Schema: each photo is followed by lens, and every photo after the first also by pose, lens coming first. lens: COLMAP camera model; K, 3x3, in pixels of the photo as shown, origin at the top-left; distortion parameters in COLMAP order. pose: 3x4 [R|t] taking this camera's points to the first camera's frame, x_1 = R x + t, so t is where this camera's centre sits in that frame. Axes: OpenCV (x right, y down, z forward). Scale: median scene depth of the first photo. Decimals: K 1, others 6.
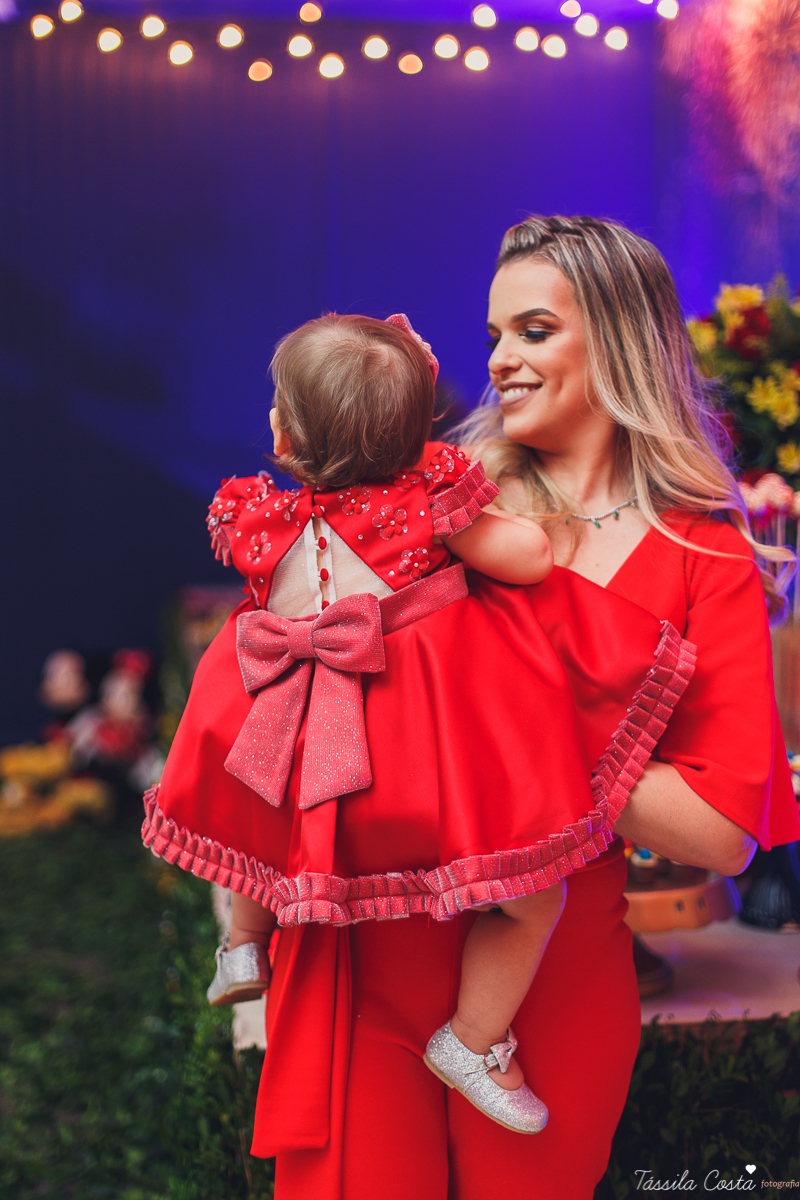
lens RADIAL K [[1769.7, 0, 400.2], [0, 1769.7, 563.4], [0, 0, 1]] dist [-0.030252, -0.012779]
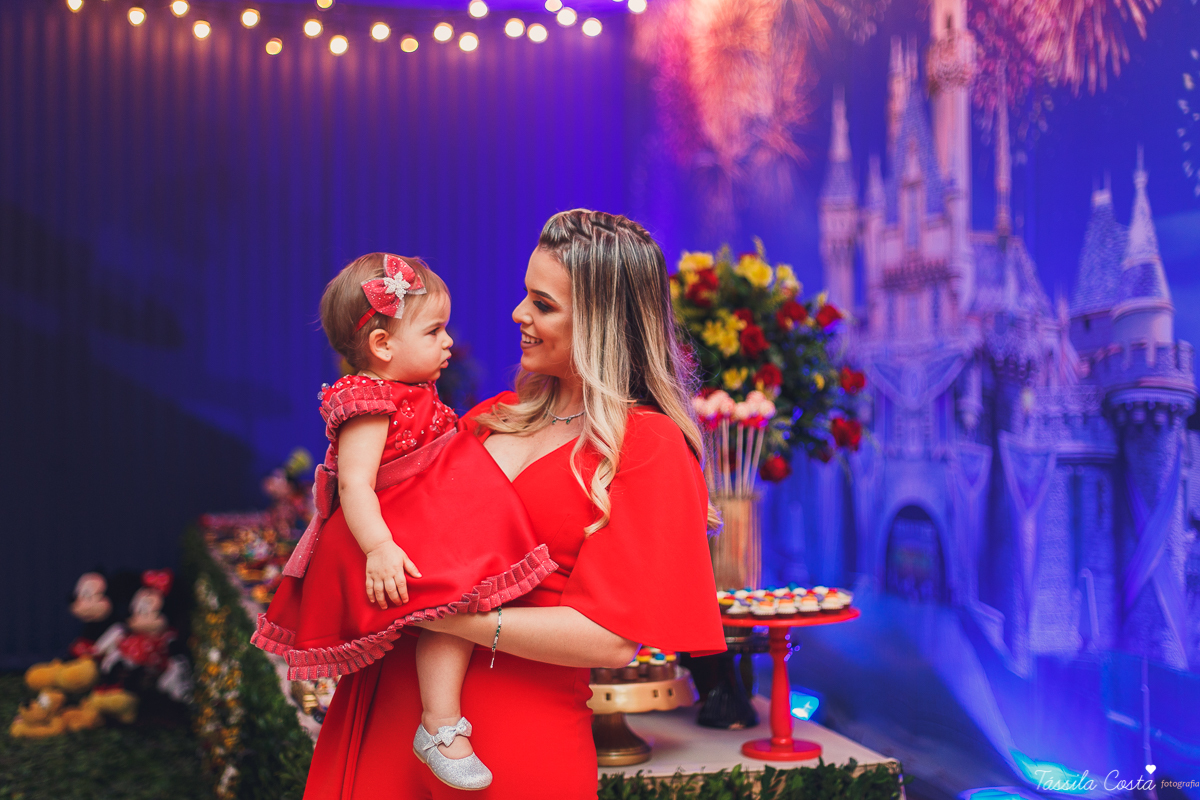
lens RADIAL K [[1769.7, 0, 600.0], [0, 1769.7, 400.0], [0, 0, 1]] dist [-0.030252, -0.012779]
pose [[0.991509, 0.004575, 0.129955, -0.021992], [0.003831, 0.997919, -0.064360, 0.016496], [-0.129979, 0.064311, 0.989429, -0.126912]]
